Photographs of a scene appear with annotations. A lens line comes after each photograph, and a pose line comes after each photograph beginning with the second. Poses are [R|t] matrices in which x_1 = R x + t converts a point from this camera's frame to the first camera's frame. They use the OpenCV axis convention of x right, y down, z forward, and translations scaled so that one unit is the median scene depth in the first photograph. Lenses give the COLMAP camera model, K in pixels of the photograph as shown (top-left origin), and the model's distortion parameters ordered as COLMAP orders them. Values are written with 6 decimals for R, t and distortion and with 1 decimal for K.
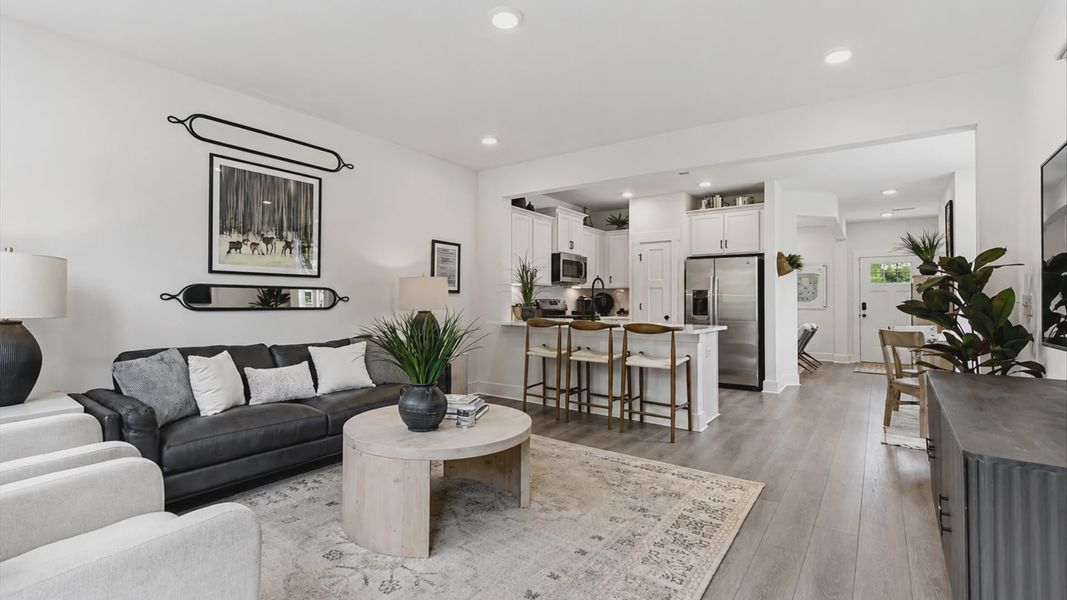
lens RADIAL K [[465.6, 0, 505.5], [0, 465.6, 289.5], [0, 0, 1]] dist [0.023557, -0.000036]
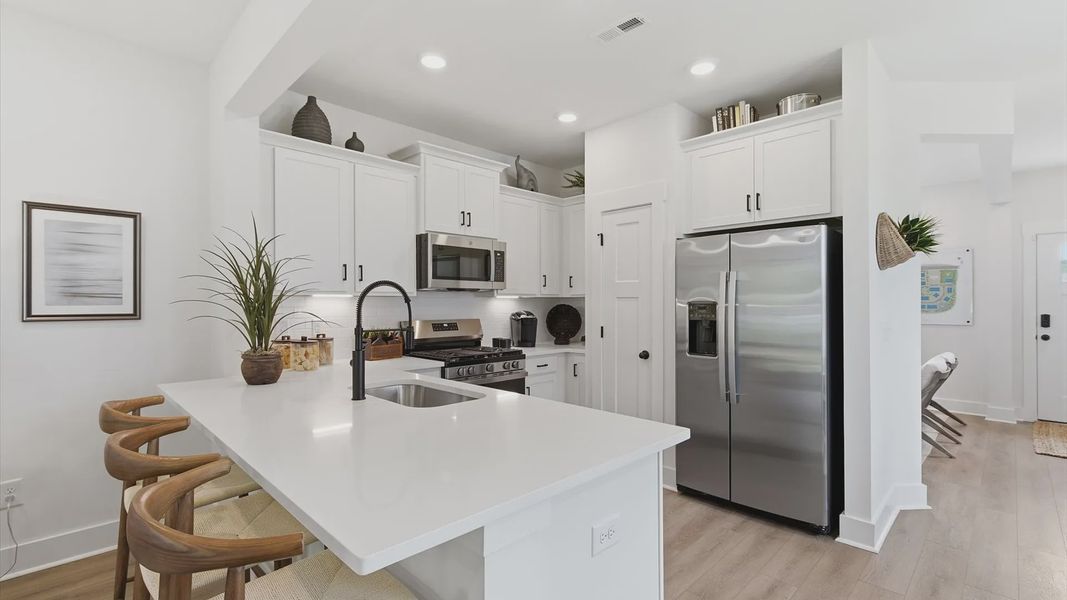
lens RADIAL K [[474.8, 0, 537.2], [0, 474.8, 300.4], [0, 0, 1]] dist [-0.000594, -0.000011]
pose [[0.993195, -0.012647, -0.115775, 0.292255], [0.014963, 0.999705, 0.019154, -0.012270], [0.115499, -0.020756, 0.993091, 0.484275]]
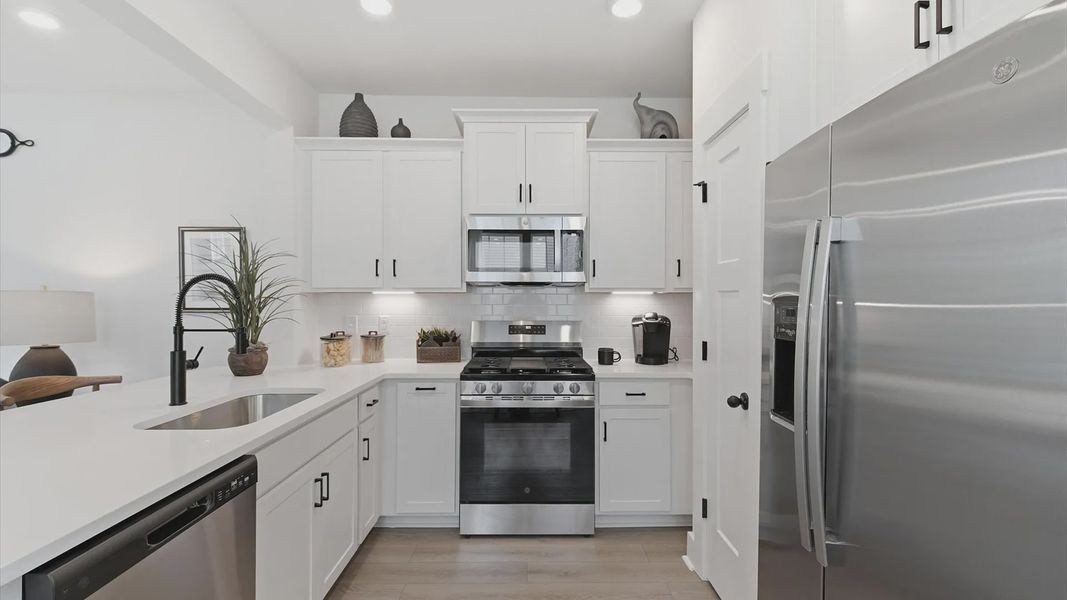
lens RADIAL K [[474.8, 0, 537.2], [0, 474.8, 300.4], [0, 0, 1]] dist [-0.000594, -0.000011]
pose [[0.630162, -0.008910, -0.776413, 0.492787], [0.025200, 0.999642, 0.008982, -0.003387], [0.776055, -0.025226, 0.630161, 0.765176]]
